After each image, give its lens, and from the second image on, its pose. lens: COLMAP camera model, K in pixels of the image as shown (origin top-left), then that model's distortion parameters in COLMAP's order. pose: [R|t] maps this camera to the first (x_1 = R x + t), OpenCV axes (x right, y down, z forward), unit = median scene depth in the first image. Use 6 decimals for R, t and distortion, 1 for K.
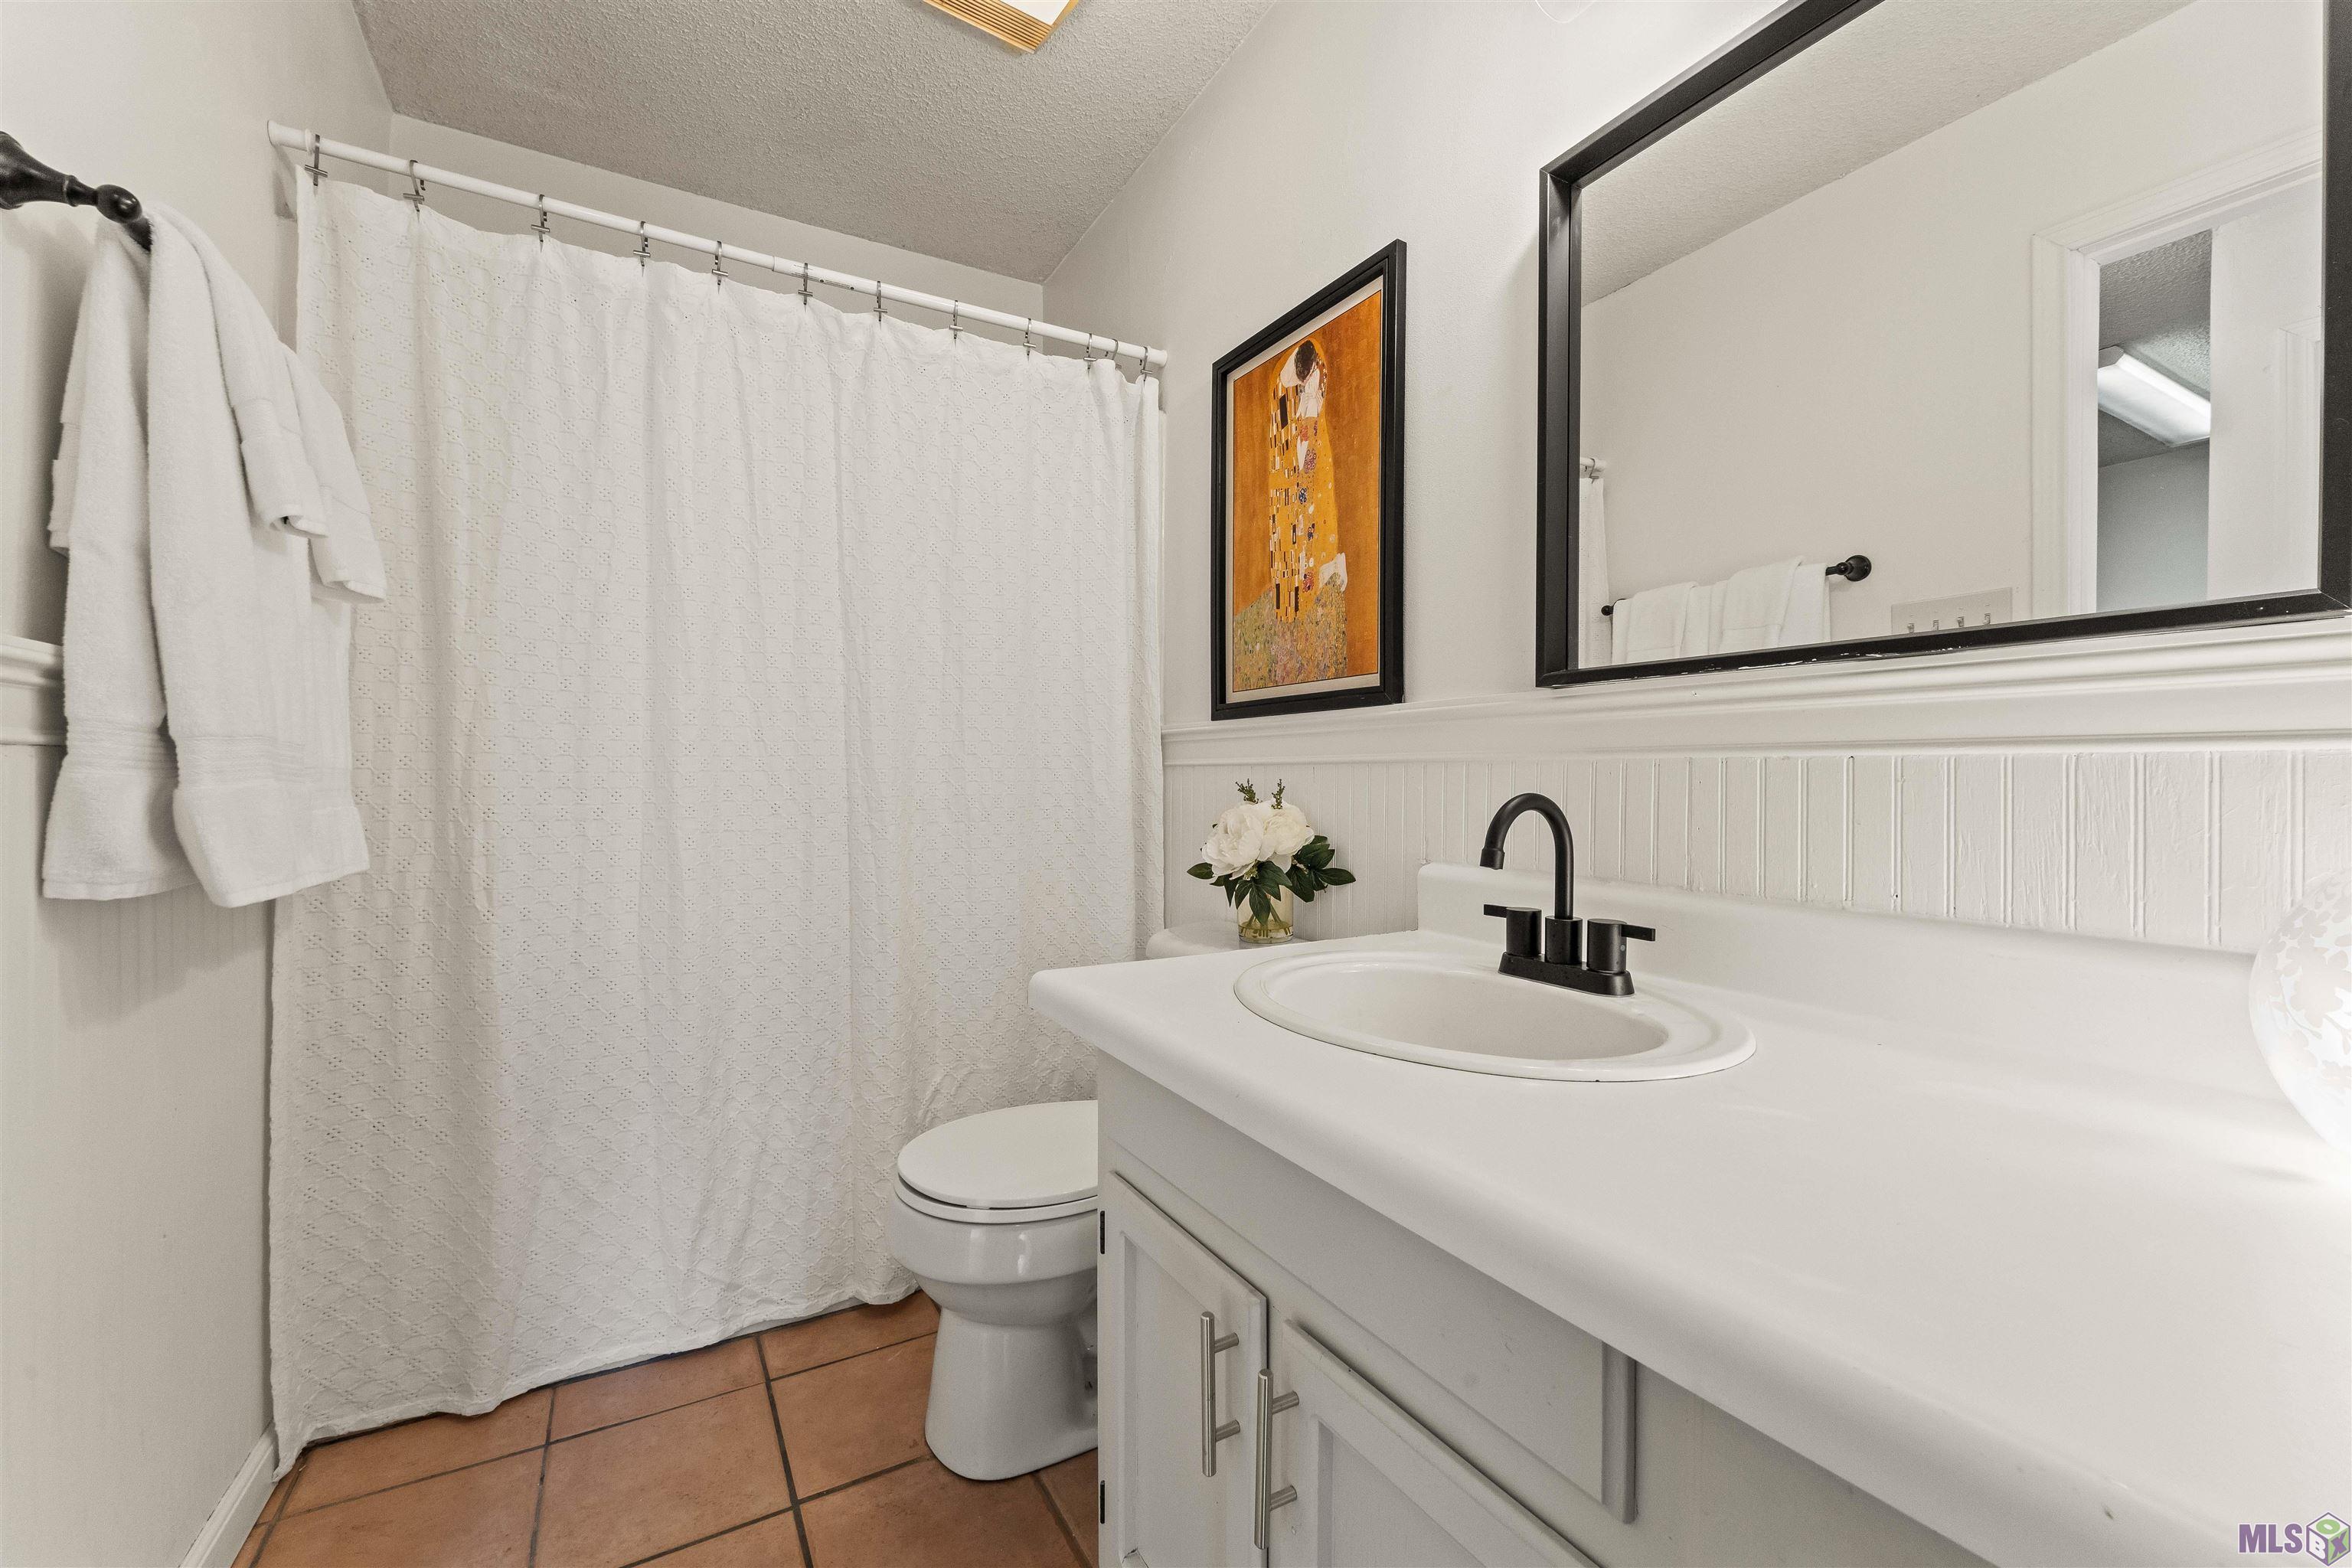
lens RADIAL K [[961.6, 0, 1211.1], [0, 961.6, 778.2], [0, 0, 1]] dist [0.001003, 0.000361]
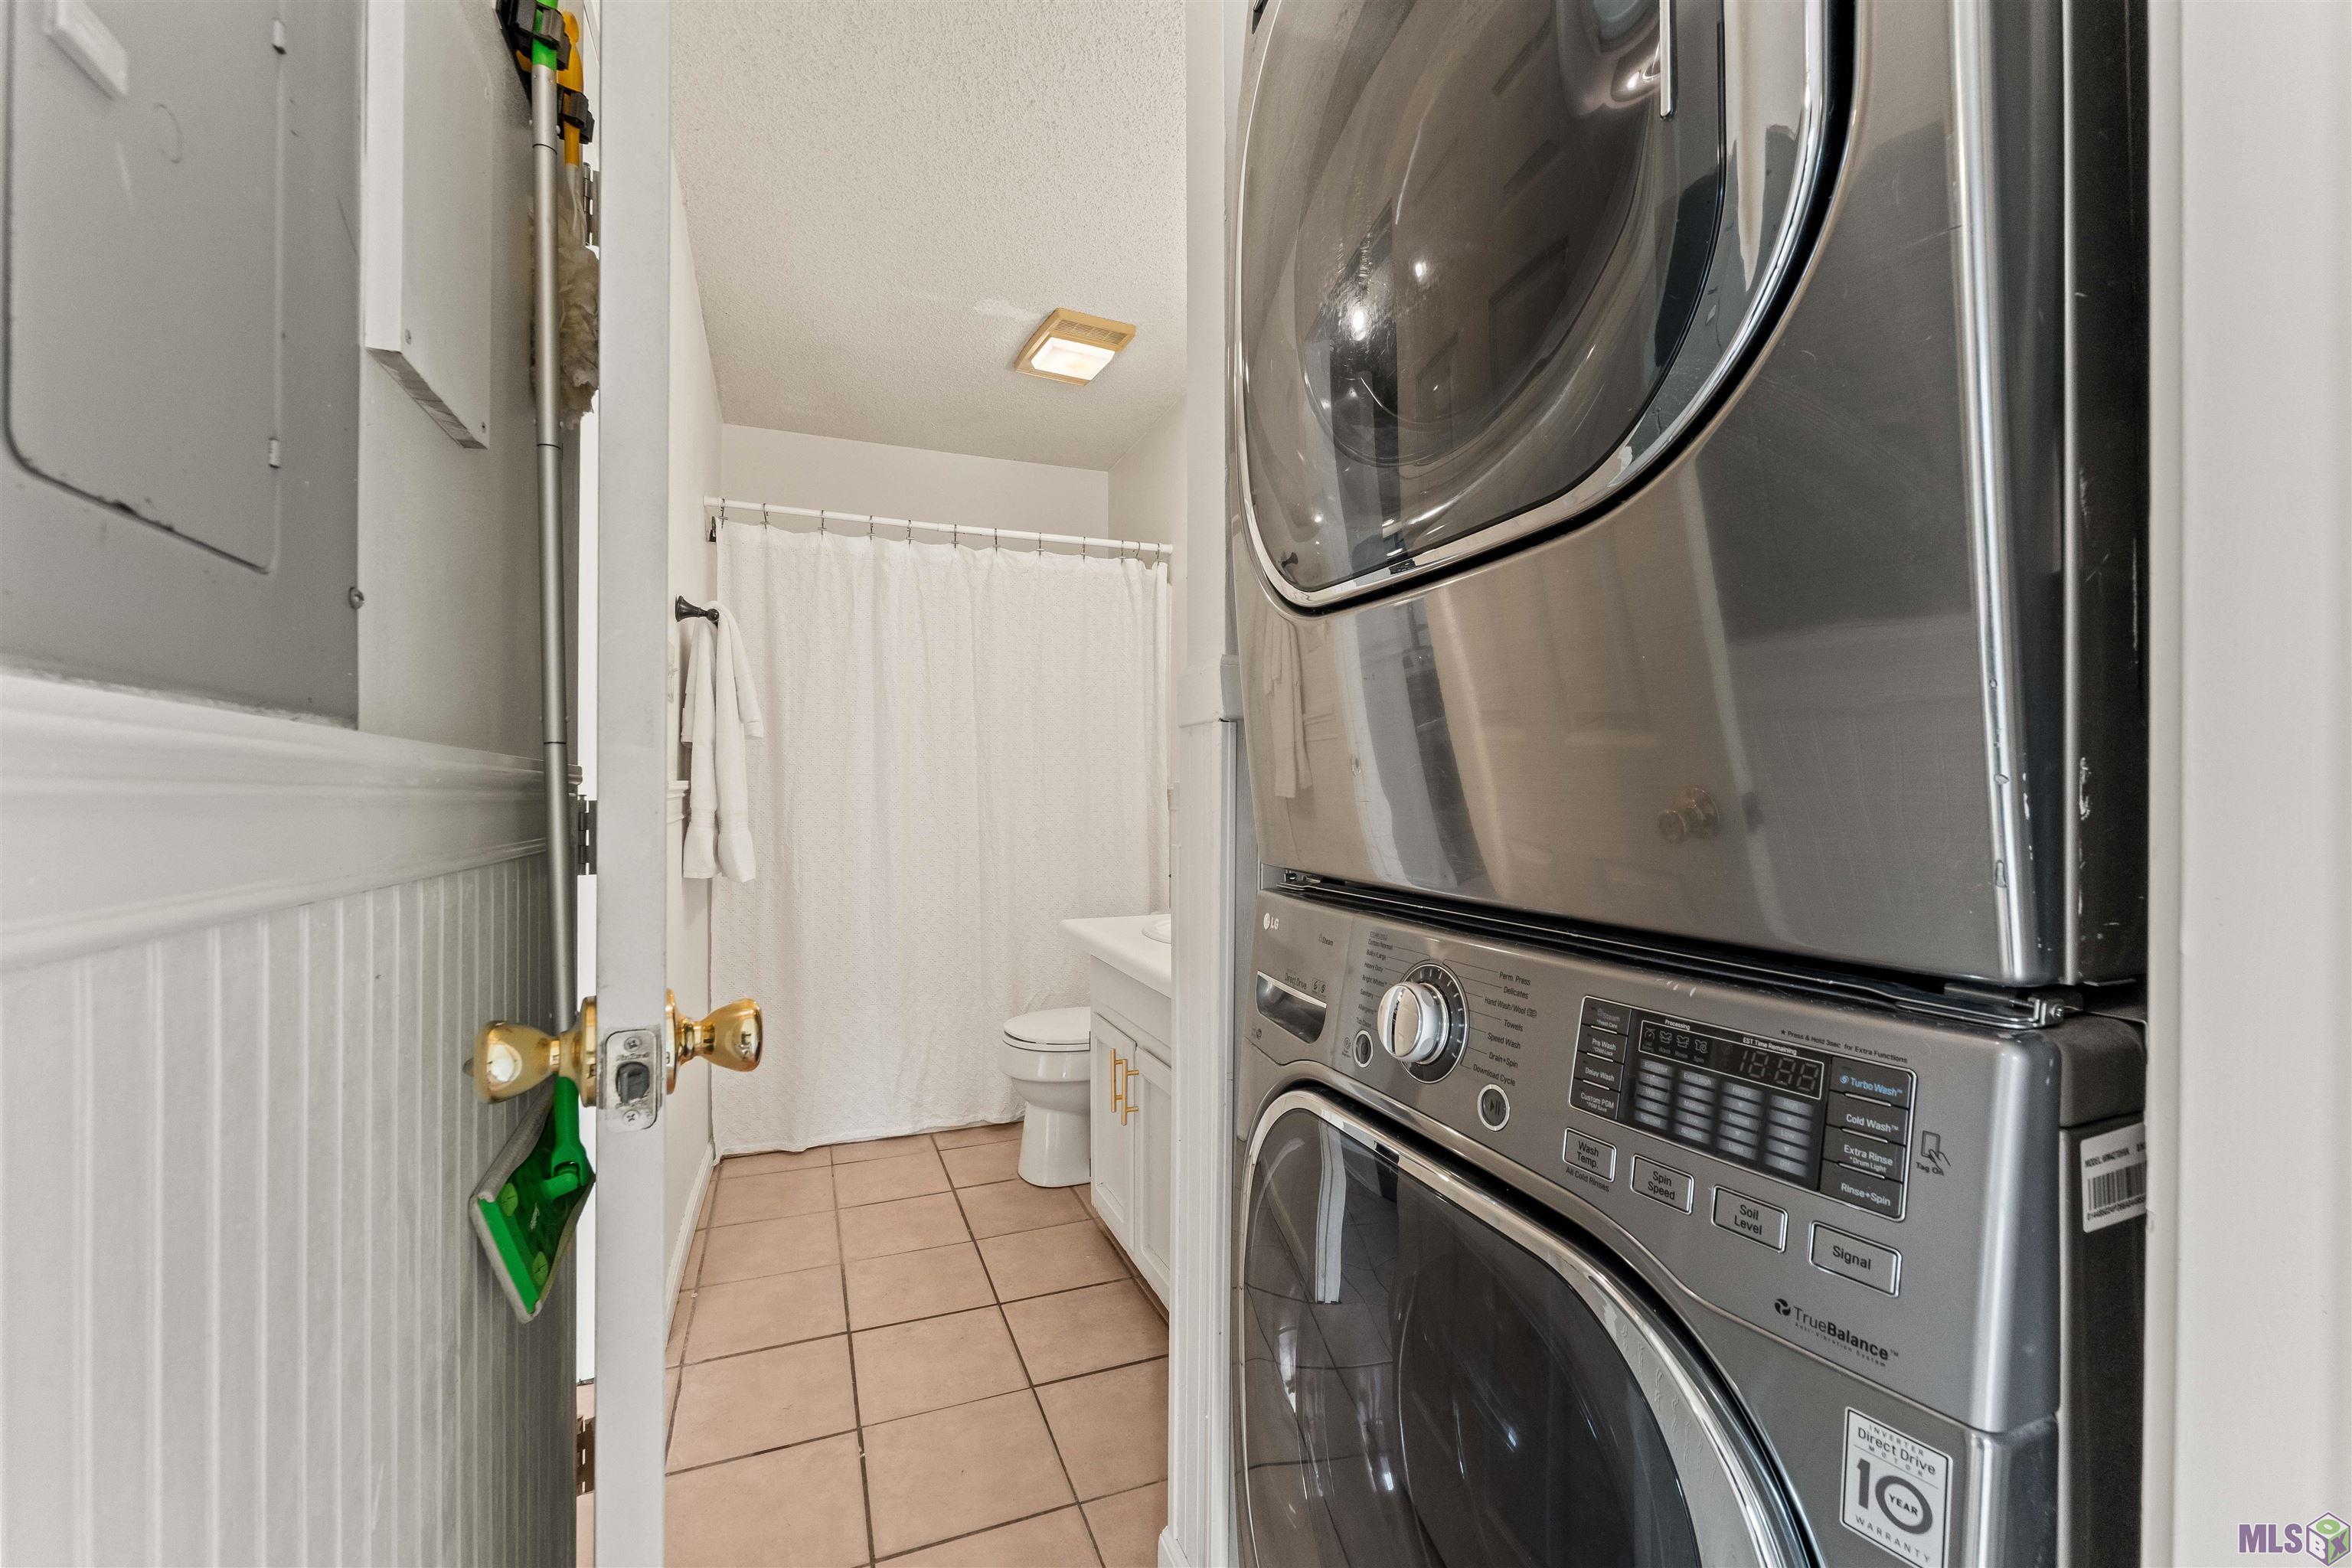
lens RADIAL K [[961.6, 0, 1174.1], [0, 961.6, 792.5], [0, 0, 1]] dist [0.001003, 0.000361]
pose [[0.986935, -0.000608, -0.161117, 0.271706], [0.001491, 0.999985, 0.005359, -0.063348], [0.161111, -0.005530, 0.986921, -0.715020]]
